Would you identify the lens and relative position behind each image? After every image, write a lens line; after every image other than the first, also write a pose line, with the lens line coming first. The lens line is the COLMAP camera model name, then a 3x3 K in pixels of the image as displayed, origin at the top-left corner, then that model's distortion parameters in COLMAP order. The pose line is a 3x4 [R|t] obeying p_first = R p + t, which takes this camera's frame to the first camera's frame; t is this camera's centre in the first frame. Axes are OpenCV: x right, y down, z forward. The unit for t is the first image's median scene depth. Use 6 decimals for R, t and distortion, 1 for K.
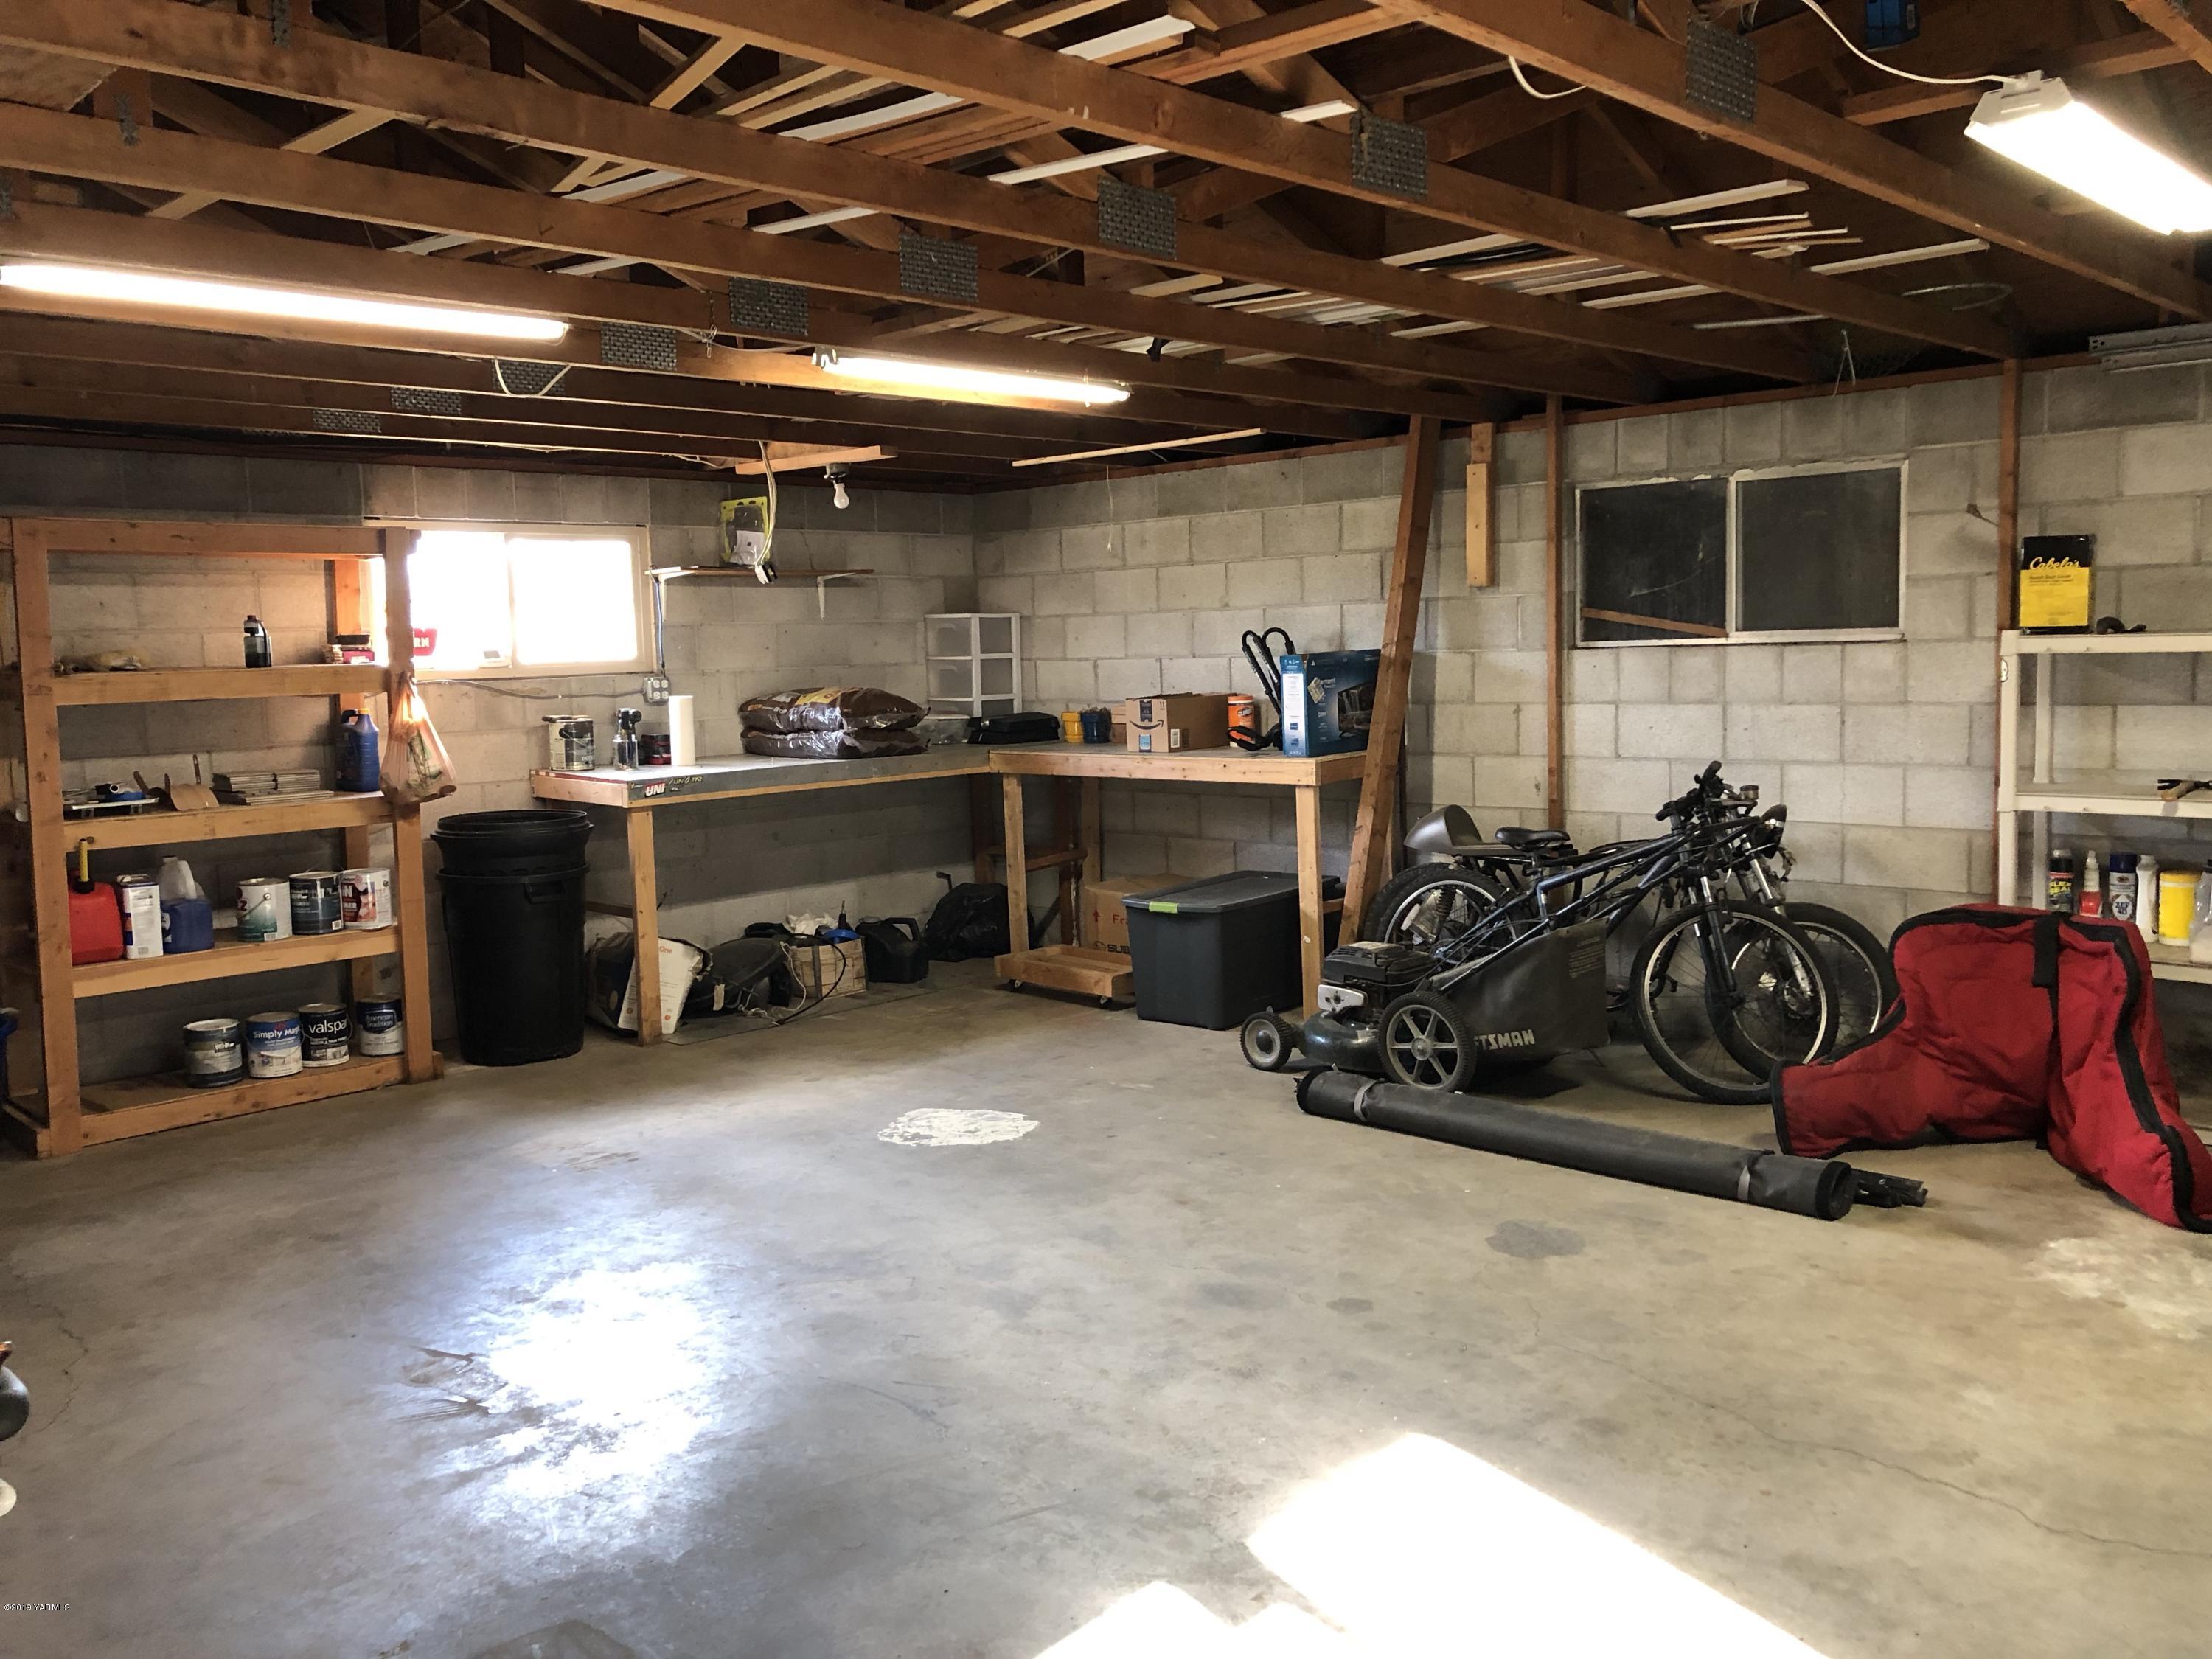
lens RADIAL K [[1836.6, 0, 1102.6], [0, 1836.6, 827.6], [0, 0, 1]] dist [0.041424, -0.022306]
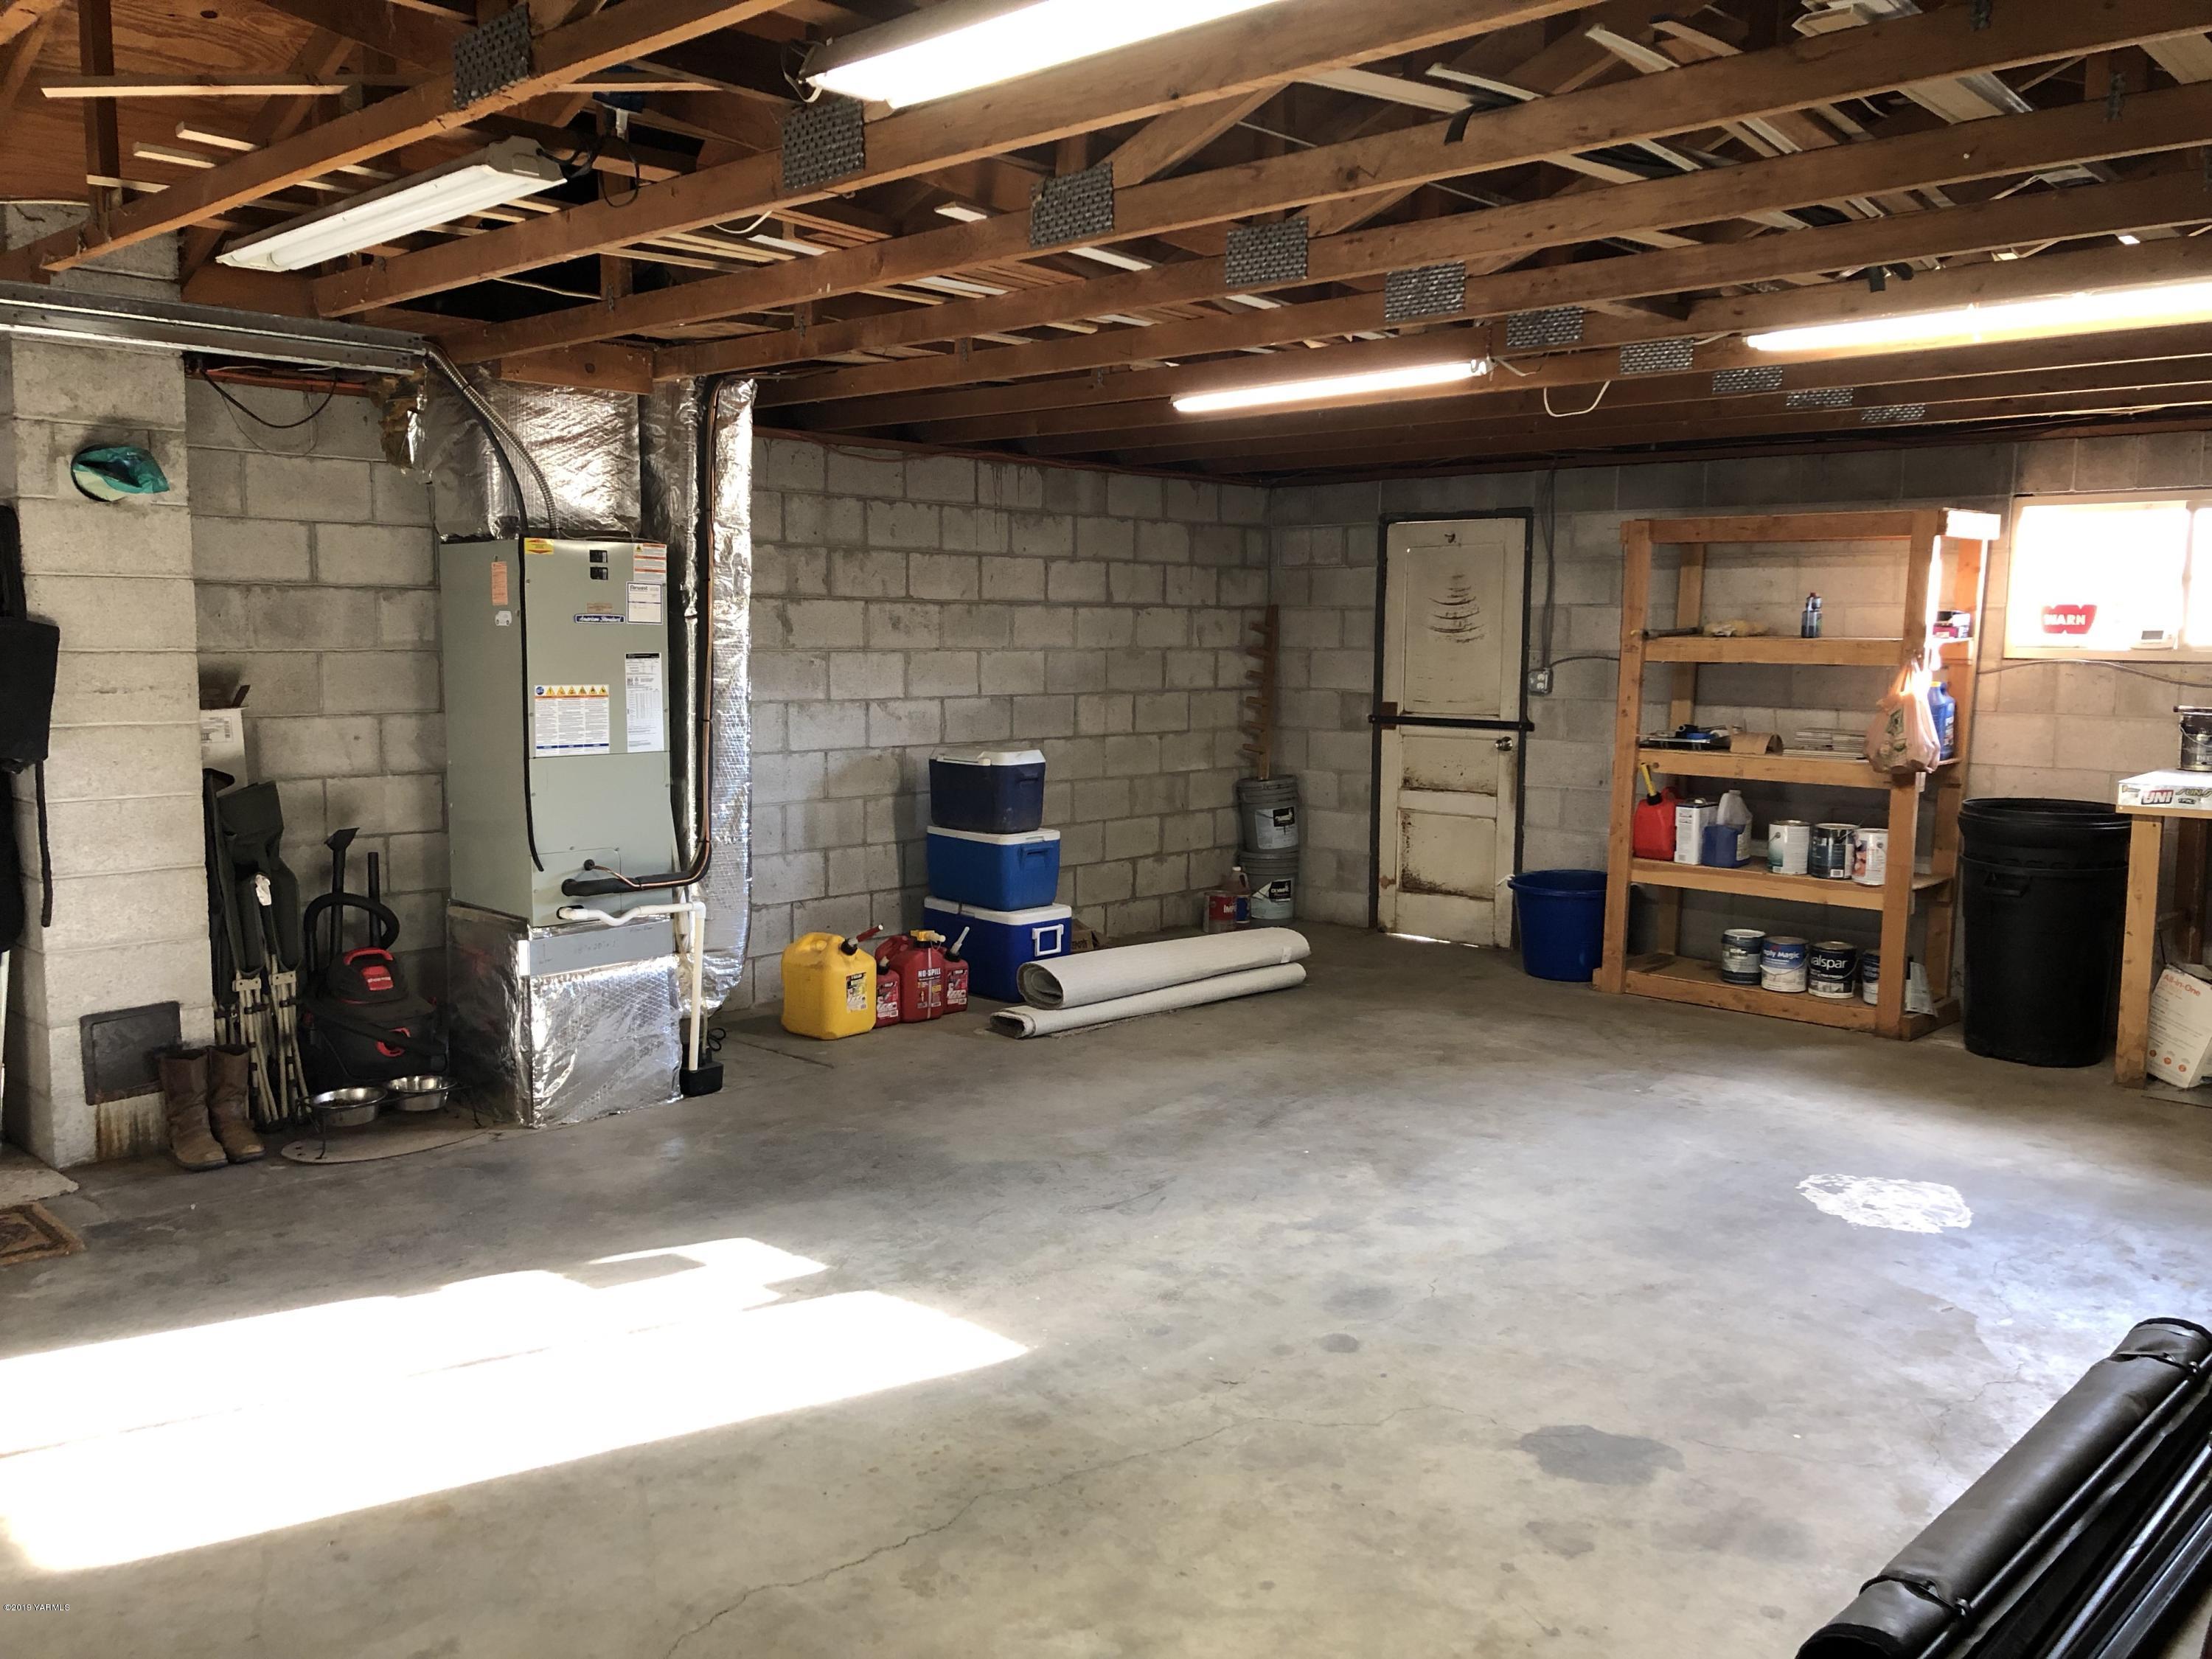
lens RADIAL K [[1836.6, 0, 1099.4], [0, 1836.6, 830.7], [0, 0, 1]] dist [0.041424, -0.022306]
pose [[-0.010637, 0.142115, -0.989793, 0.954894], [-0.111987, 0.983453, 0.142408, -0.112786], [0.993653, 0.112359, 0.005454, 0.772016]]
